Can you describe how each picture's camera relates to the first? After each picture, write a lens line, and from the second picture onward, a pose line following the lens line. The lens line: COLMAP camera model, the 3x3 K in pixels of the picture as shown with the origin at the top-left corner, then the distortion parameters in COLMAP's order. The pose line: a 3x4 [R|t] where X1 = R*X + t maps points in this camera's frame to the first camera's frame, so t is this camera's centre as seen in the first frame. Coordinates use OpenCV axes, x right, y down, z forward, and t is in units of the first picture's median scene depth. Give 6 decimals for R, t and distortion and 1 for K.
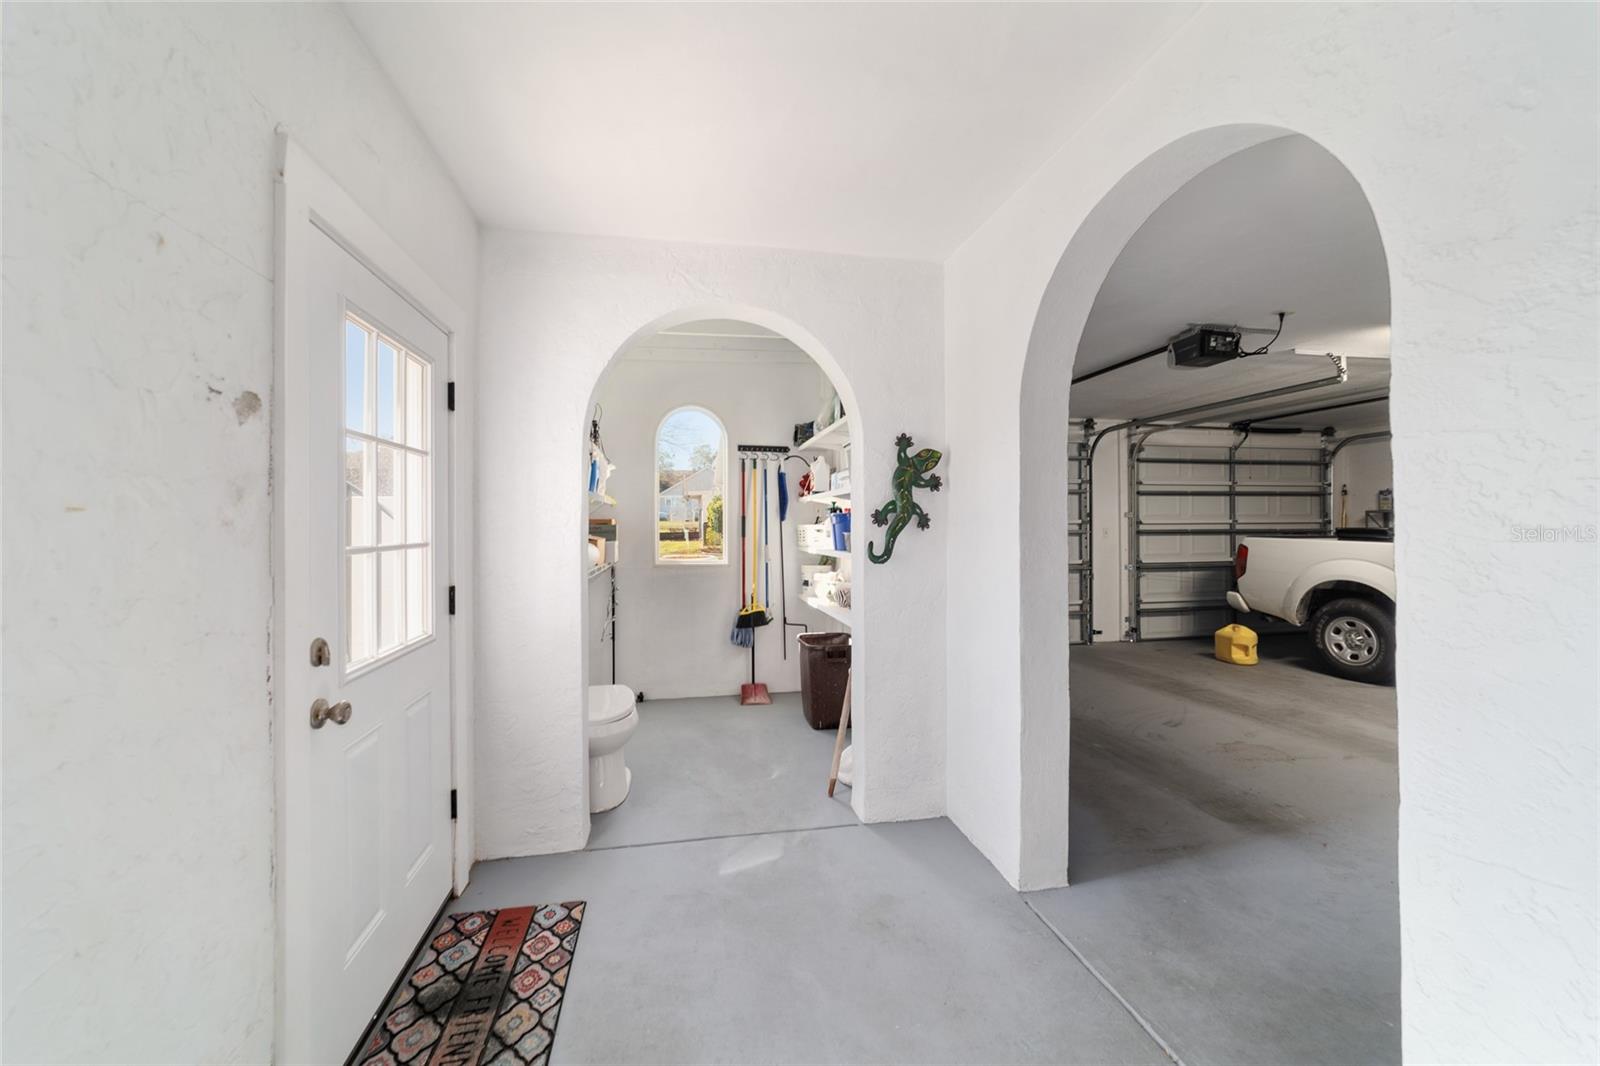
lens RADIAL K [[613.7, 0, 805.6], [0, 613.7, 521.1], [0, 0, 1]] dist [-0.002442, 0.002830]
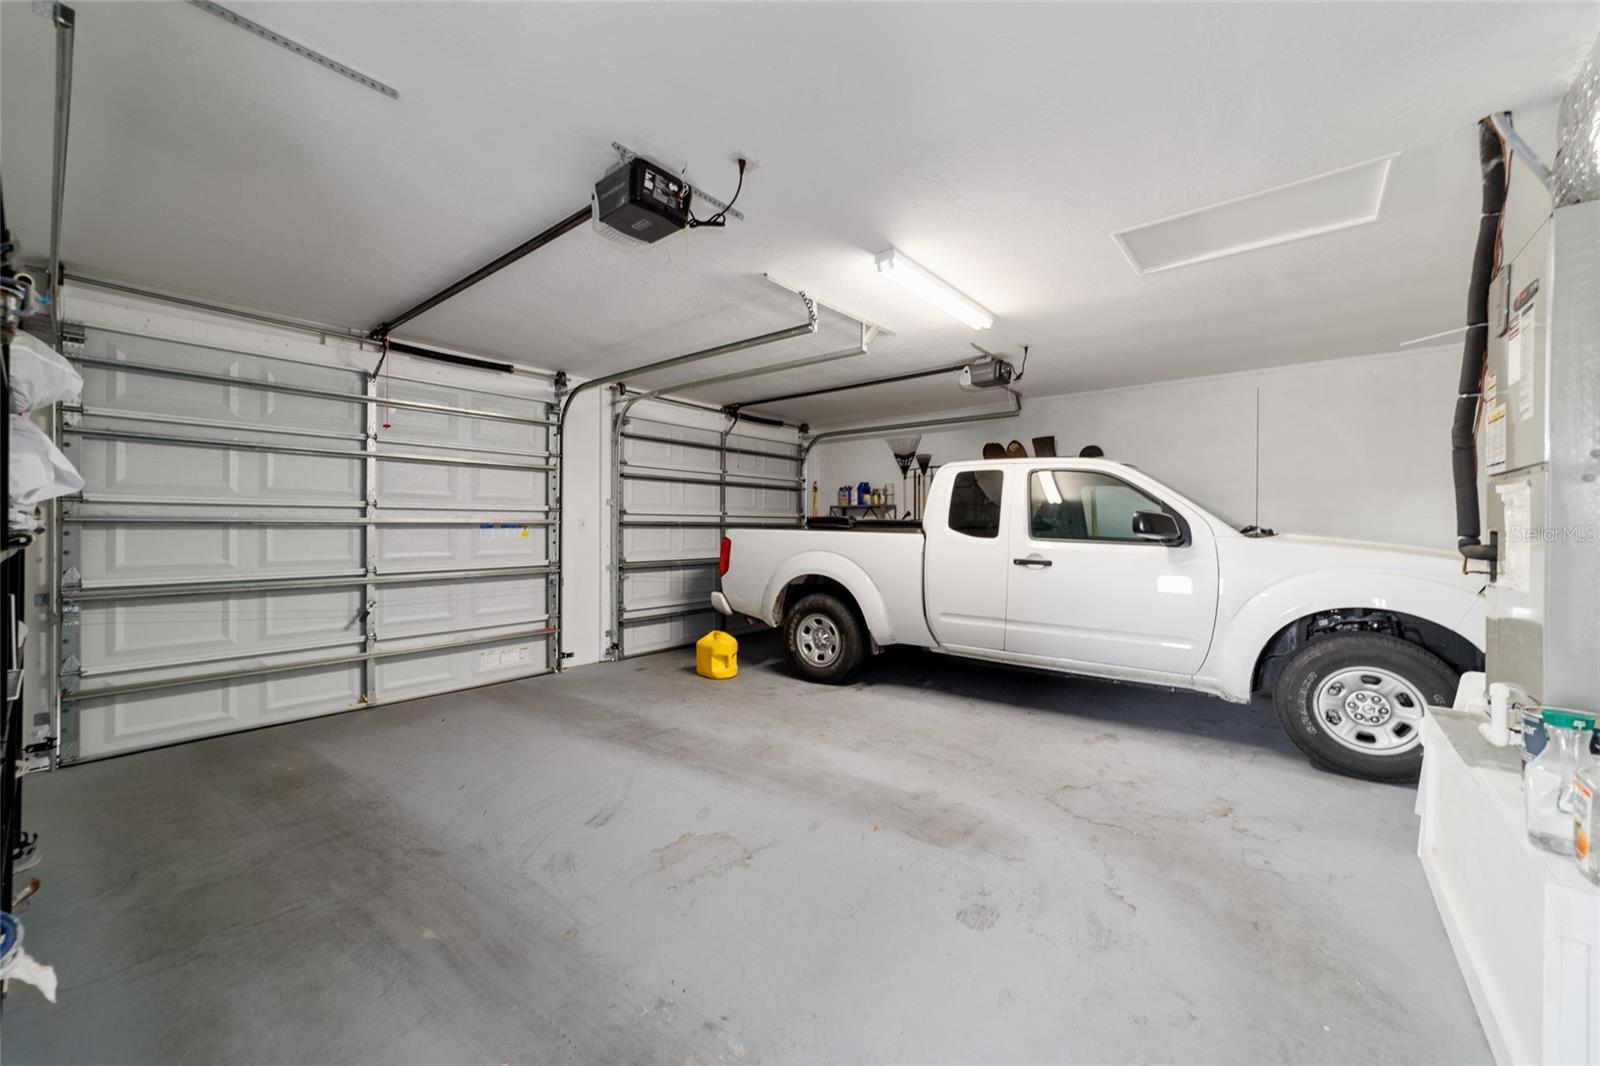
lens RADIAL K [[613.7, 0, 795.4], [0, 613.7, 531.6], [0, 0, 1]] dist [-0.002442, 0.002830]
pose [[0.772730, 0.003277, 0.634726, 0.209972], [-0.009837, 0.999928, 0.006813, 0.020706], [-0.634658, -0.011508, 0.772707, 0.236527]]
